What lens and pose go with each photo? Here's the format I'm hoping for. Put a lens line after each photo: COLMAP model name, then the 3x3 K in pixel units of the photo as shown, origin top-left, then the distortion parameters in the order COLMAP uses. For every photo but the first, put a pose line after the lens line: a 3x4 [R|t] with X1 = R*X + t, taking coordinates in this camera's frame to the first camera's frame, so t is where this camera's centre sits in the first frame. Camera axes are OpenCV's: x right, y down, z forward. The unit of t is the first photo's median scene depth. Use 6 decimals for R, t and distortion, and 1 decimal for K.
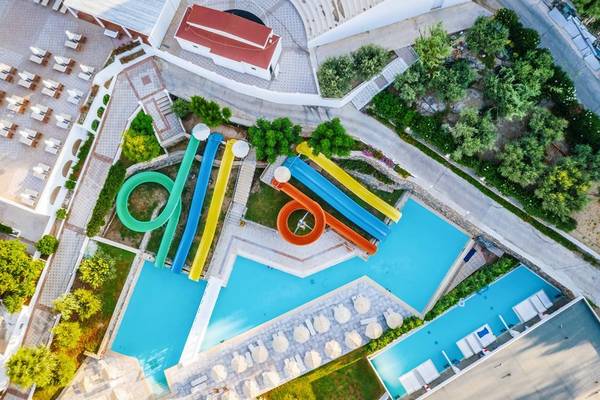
lens RADIAL K [[1022.1, 0, 300.0], [0, 1022.1, 200.0], [0, 0, 1]] dist [0.018074, -0.021110]
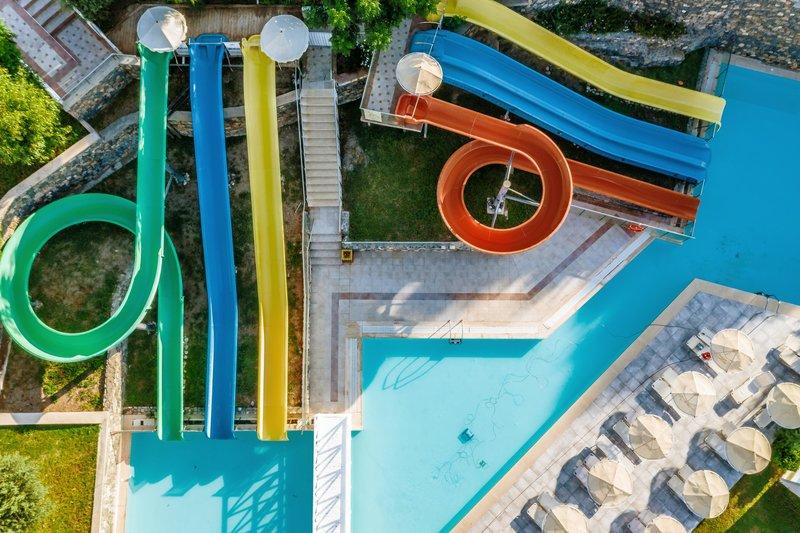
lens RADIAL K [[953.0, 0, 400.0], [0, 953.0, 266.5], [0, 0, 1]] dist [-0.003776, -0.014925]
pose [[0.943022, -0.321714, 0.084907, -0.070250], [0.326048, 0.944374, -0.043009, 0.048515], [-0.066347, 0.068243, 0.995460, 0.648822]]
